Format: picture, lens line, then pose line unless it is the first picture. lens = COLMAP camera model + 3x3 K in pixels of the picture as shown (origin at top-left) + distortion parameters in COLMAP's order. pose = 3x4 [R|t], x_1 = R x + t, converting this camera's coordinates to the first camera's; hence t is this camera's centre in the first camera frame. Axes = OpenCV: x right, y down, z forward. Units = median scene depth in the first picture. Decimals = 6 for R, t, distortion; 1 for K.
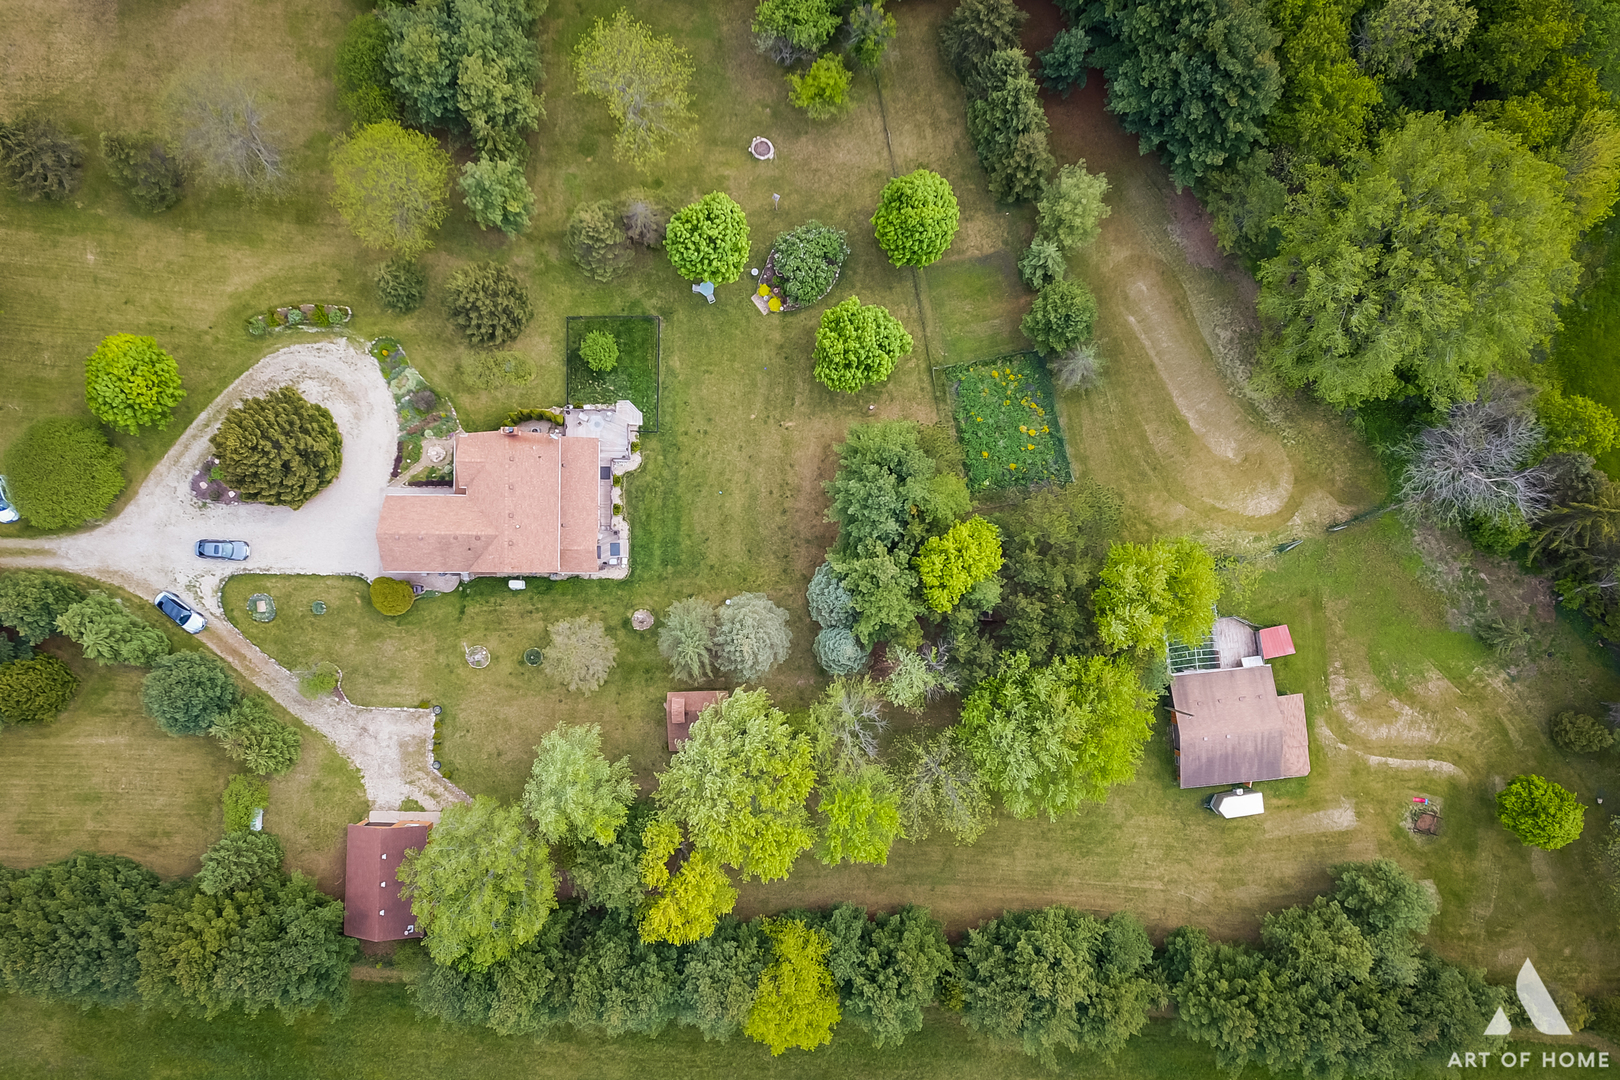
lens RADIAL K [[1236.3, 0, 821.6], [0, 1236.3, 531.4], [0, 0, 1]] dist [0.047027, -0.019614]
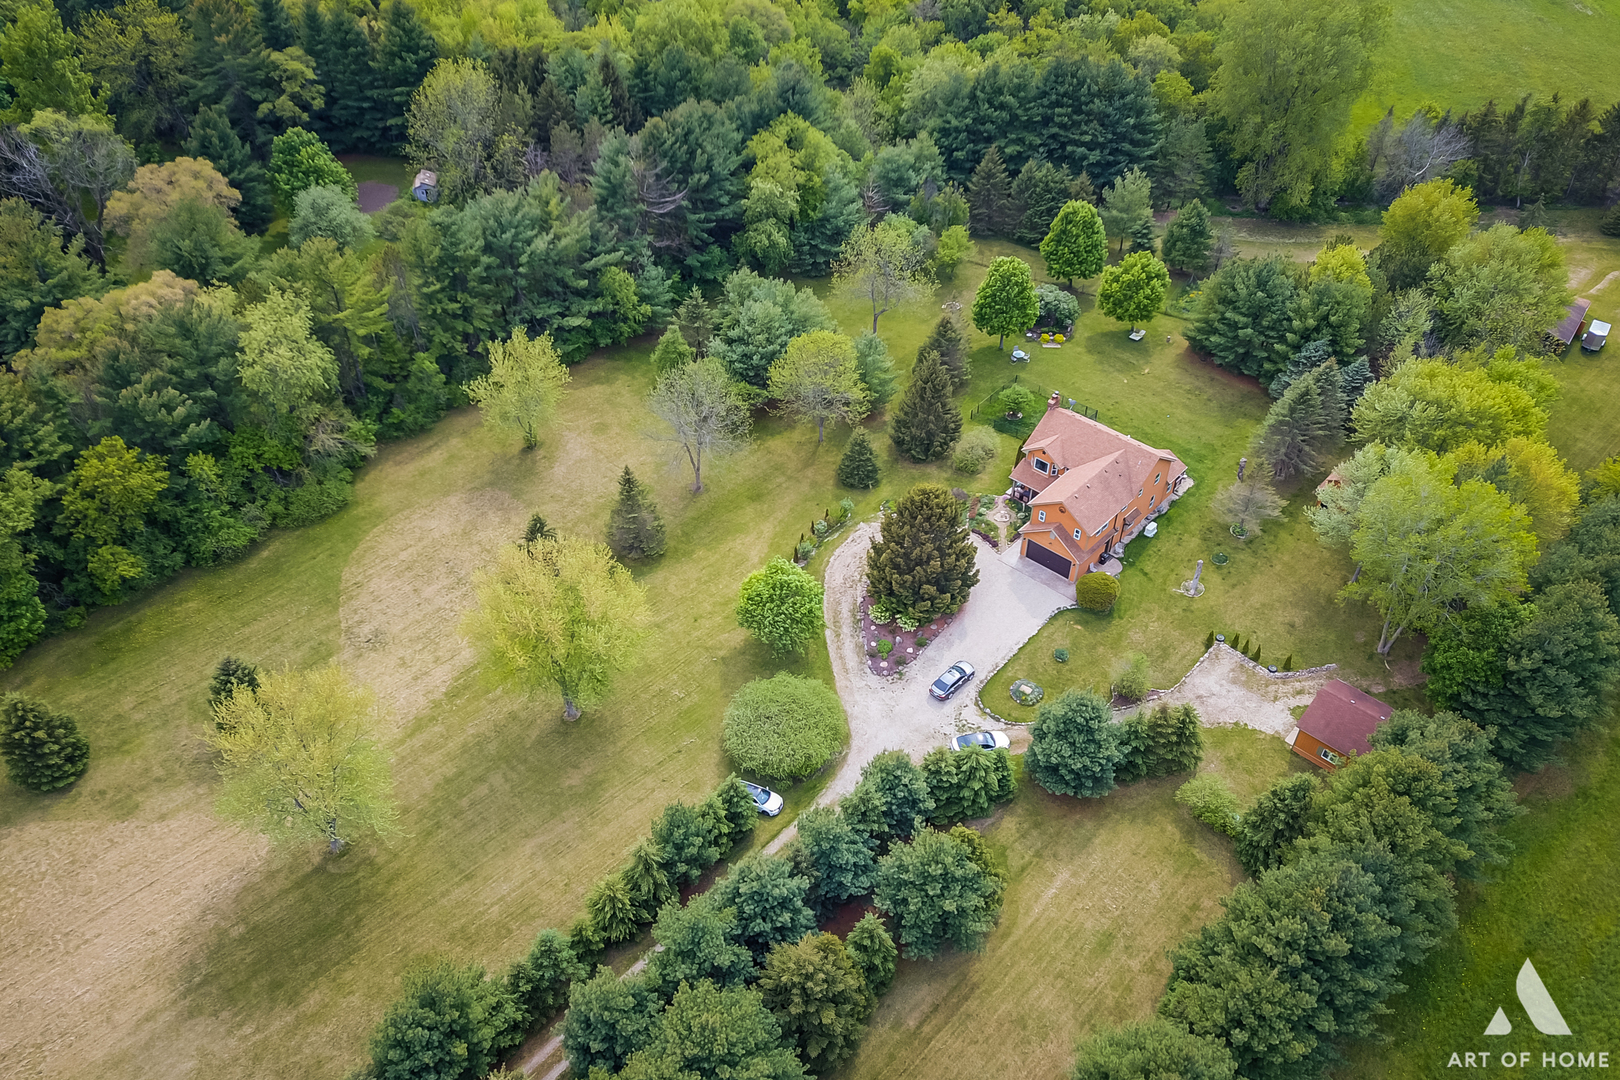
lens RADIAL K [[1236.3, 0, 802.8], [0, 1236.3, 569.8], [0, 0, 1]] dist [0.047027, -0.019614]
pose [[0.665946, -0.516566, 0.538215, -1.013383], [0.745919, 0.450418, -0.490641, 0.350696], [0.011027, 0.728205, 0.685270, 0.296716]]
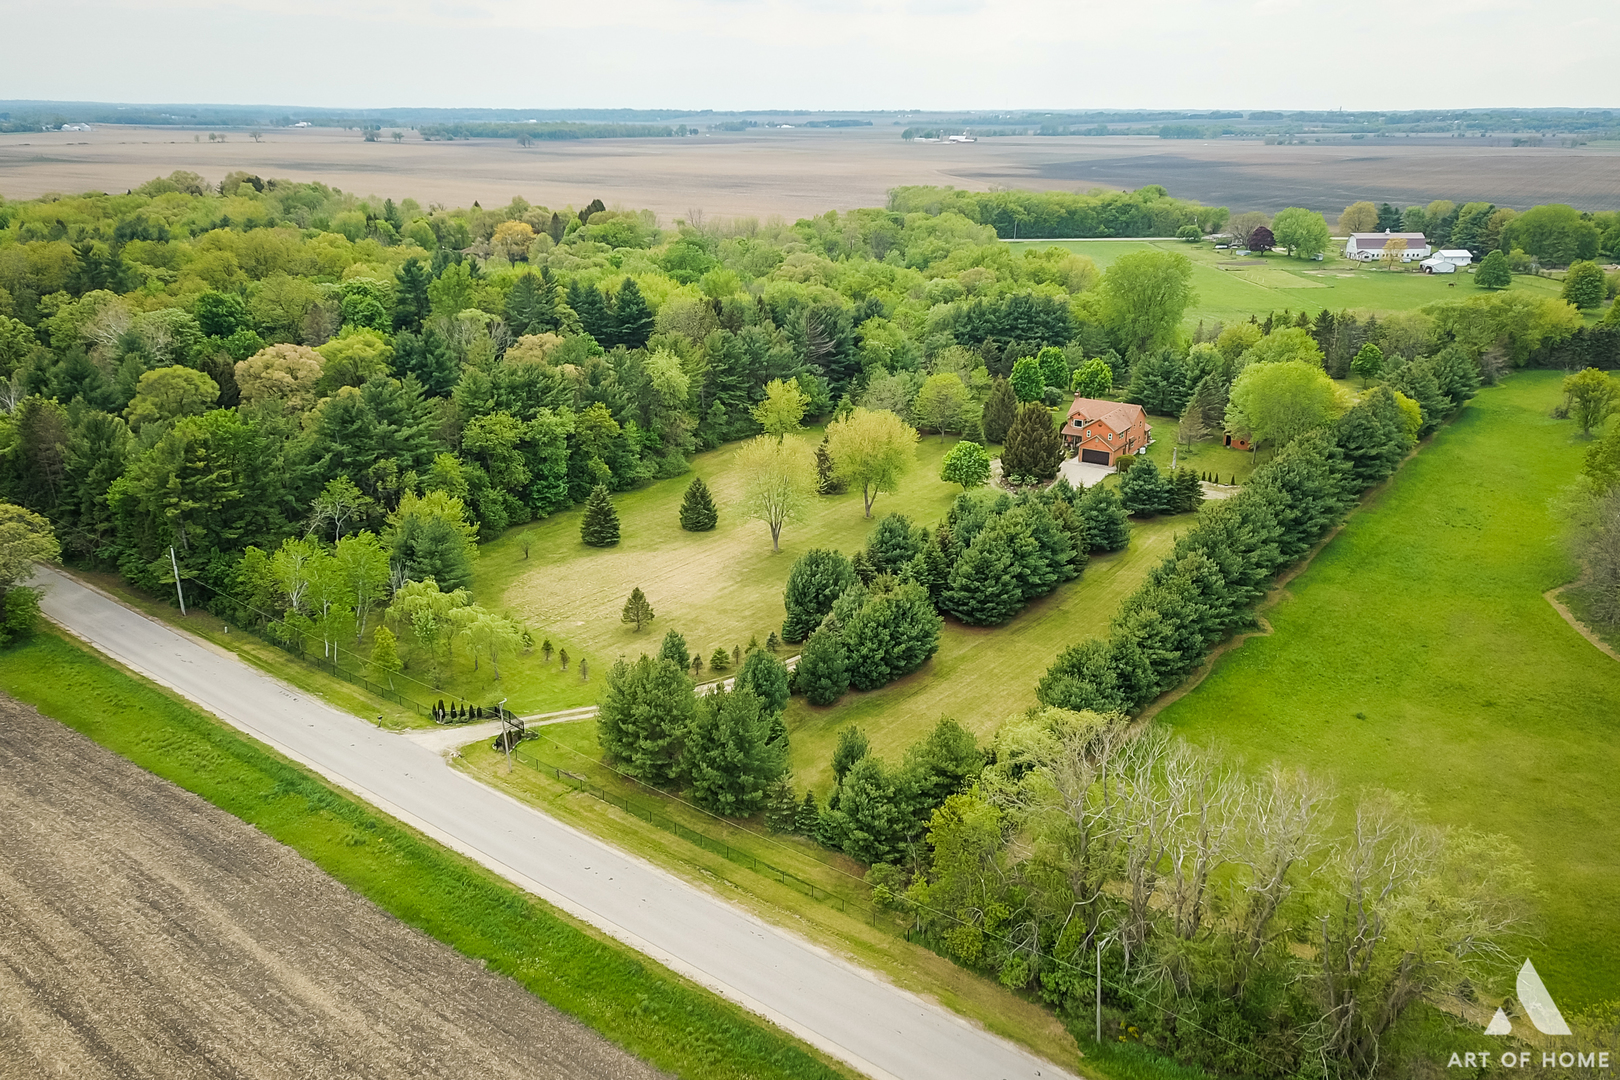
lens RADIAL K [[1236.3, 0, 811.9], [0, 1236.3, 509.3], [0, 0, 1]] dist [0.047027, -0.019614]
pose [[0.542858, -0.272727, 0.794308, -2.050964], [0.839807, 0.170148, -0.515533, 0.612355], [0.005450, 0.946927, 0.321404, 0.459156]]
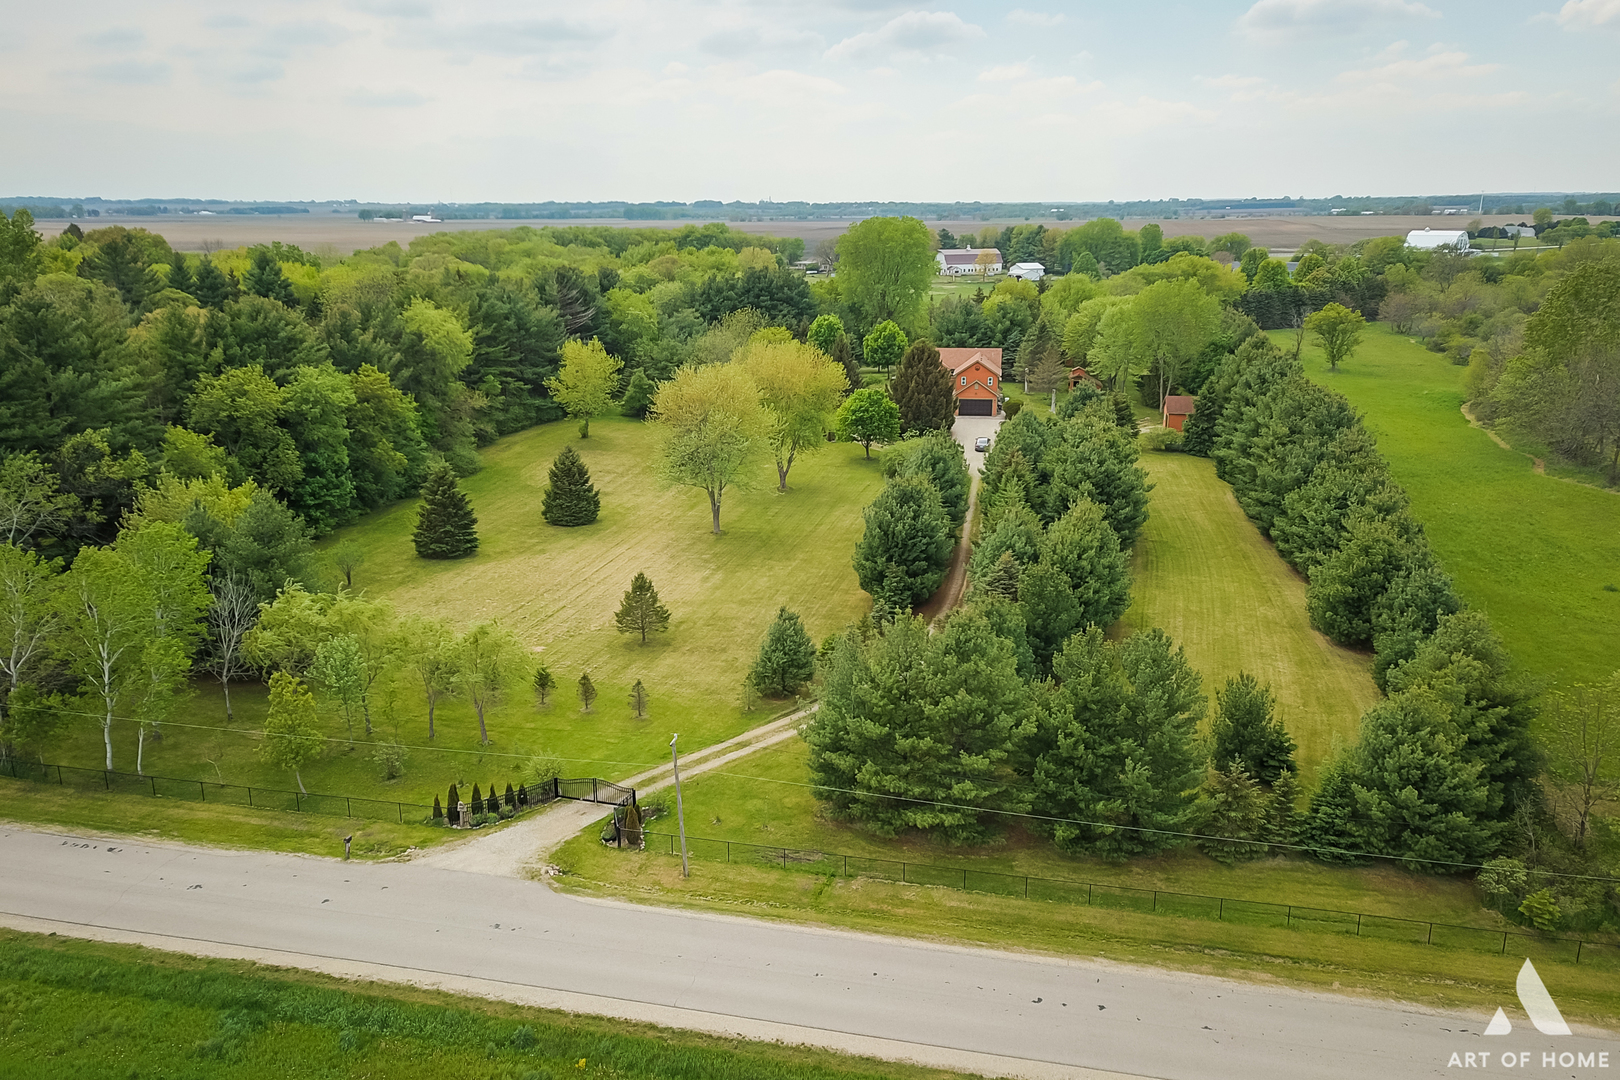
lens RADIAL K [[1236.3, 0, 814.9], [0, 1236.3, 548.2], [0, 0, 1]] dist [0.047027, -0.019614]
pose [[0.143920, -0.281114, 0.948821, -1.889841], [0.989585, 0.037969, -0.138854, 0.026414], [0.003008, 0.958923, 0.283650, 0.708609]]
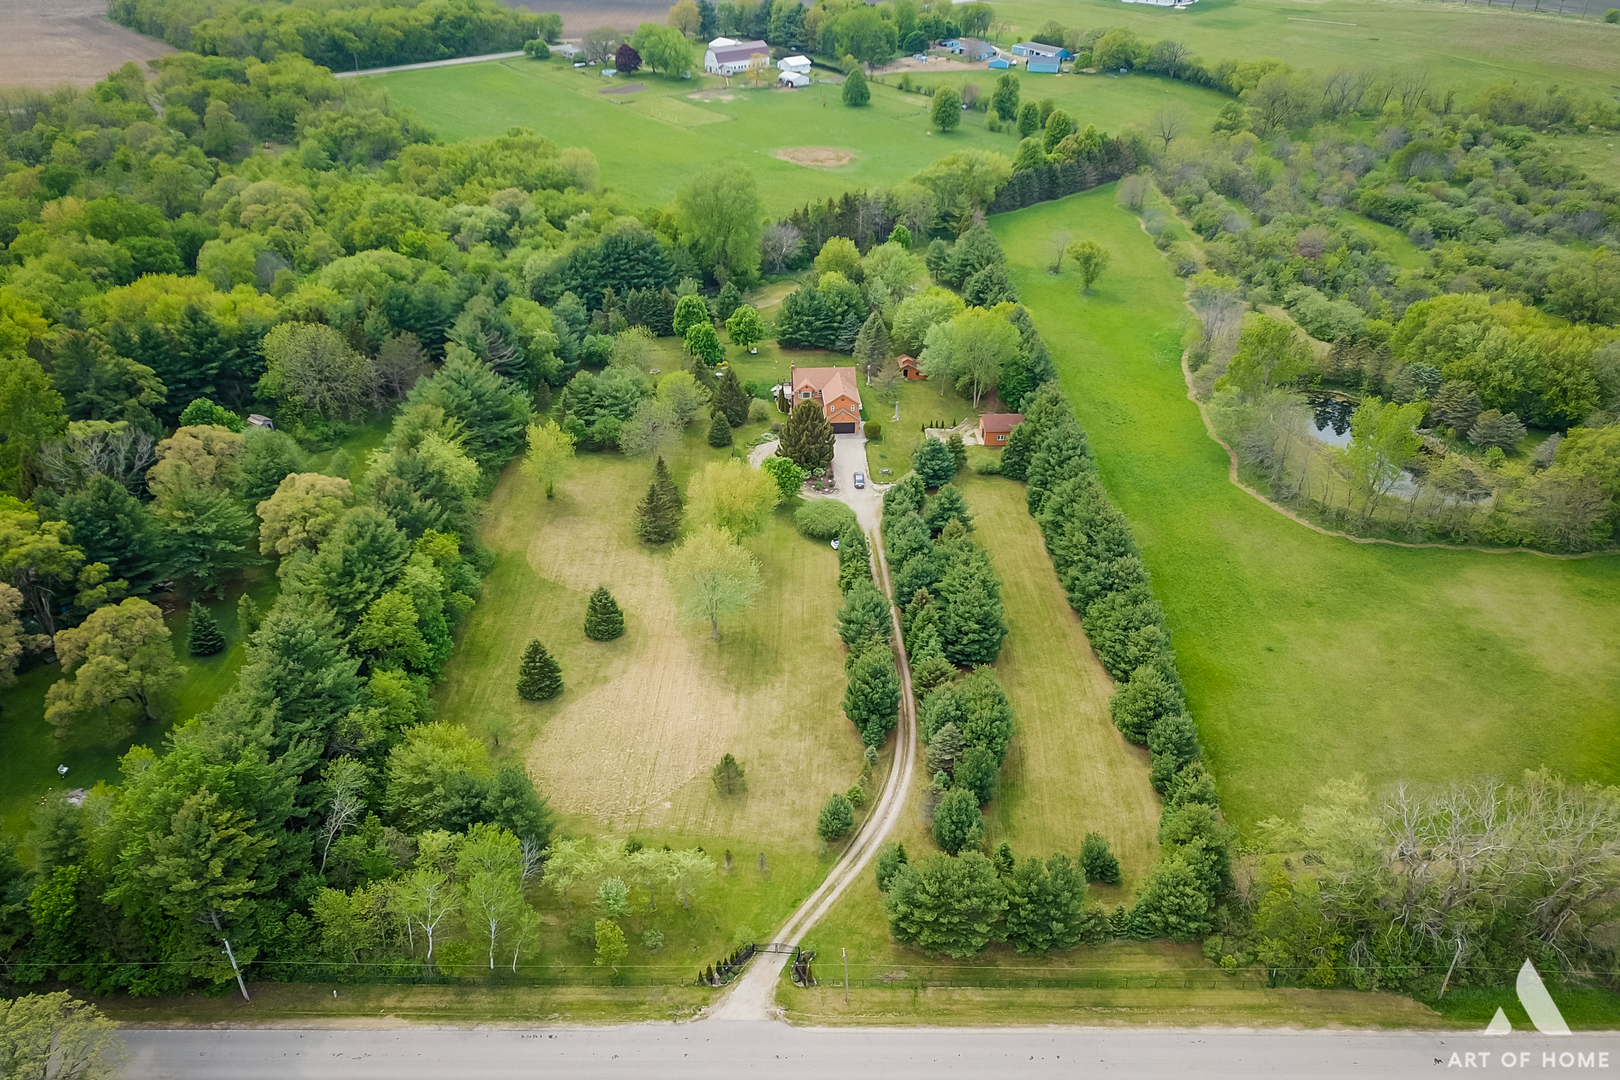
lens RADIAL K [[1236.3, 0, 815.5], [0, 1236.3, 563.9], [0, 0, 1]] dist [0.047027, -0.019614]
pose [[-0.080600, -0.544914, 0.834609, -2.129581], [0.996700, -0.035978, 0.072764, -0.194618], [-0.009622, 0.837720, 0.546016, 0.070520]]
